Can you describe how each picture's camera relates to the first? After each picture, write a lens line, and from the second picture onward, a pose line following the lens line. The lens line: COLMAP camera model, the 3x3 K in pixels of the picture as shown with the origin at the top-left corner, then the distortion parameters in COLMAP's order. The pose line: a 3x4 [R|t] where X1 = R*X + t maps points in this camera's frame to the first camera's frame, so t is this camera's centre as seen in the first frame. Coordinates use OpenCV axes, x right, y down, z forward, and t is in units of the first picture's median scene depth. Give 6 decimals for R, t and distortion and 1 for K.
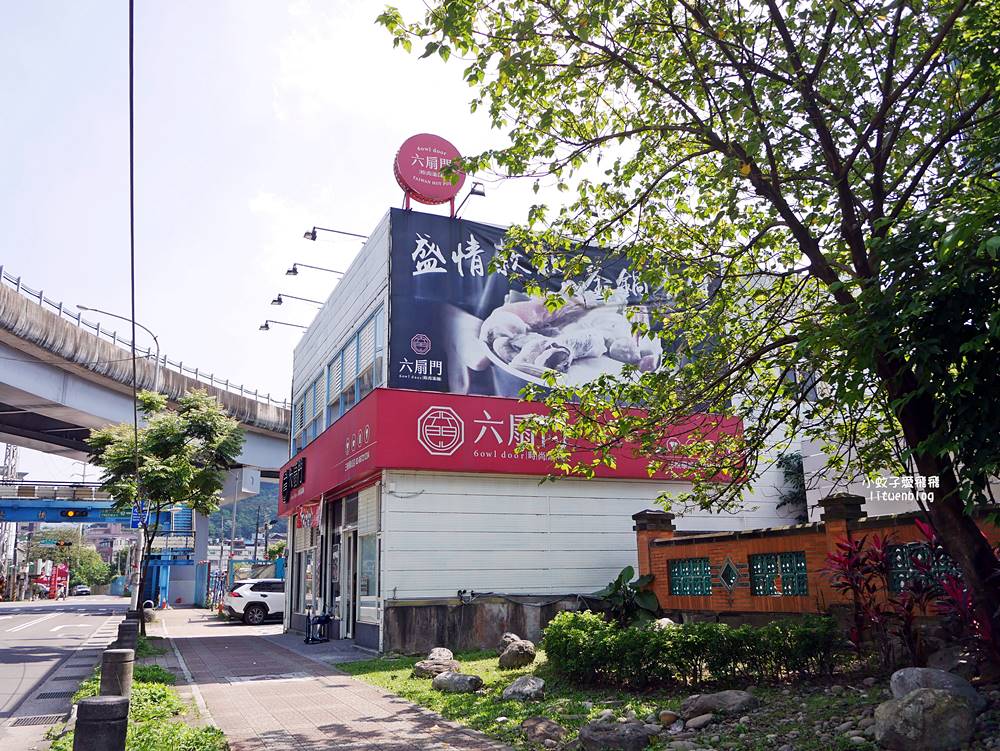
lens RADIAL K [[830.8, 0, 500.0], [0, 830.8, 375.5], [0, 0, 1]] dist [-0.044775, 0.006984]
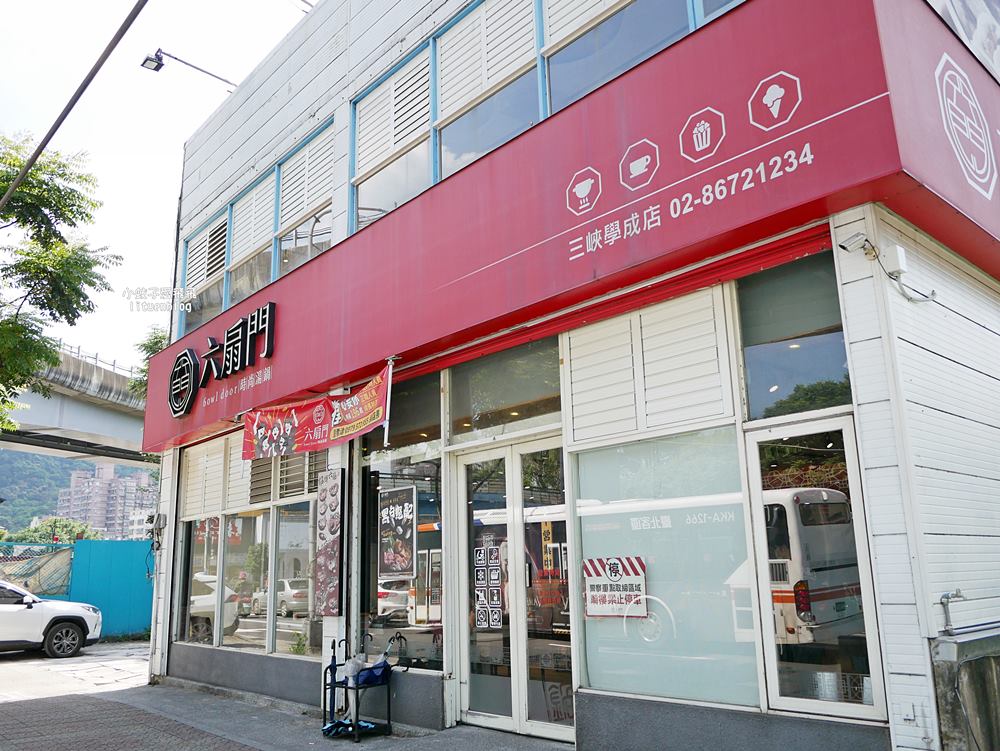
lens RADIAL K [[797.0, 0, 501.9], [0, 797.0, 401.0], [0, 0, 1]] dist [-0.004670, 0.000504]
pose [[0.949306, 0.071693, 0.306069, -0.245425], [-0.078017, 0.996916, 0.008463, 0.137249], [-0.304518, -0.031913, 0.951972, 0.538976]]
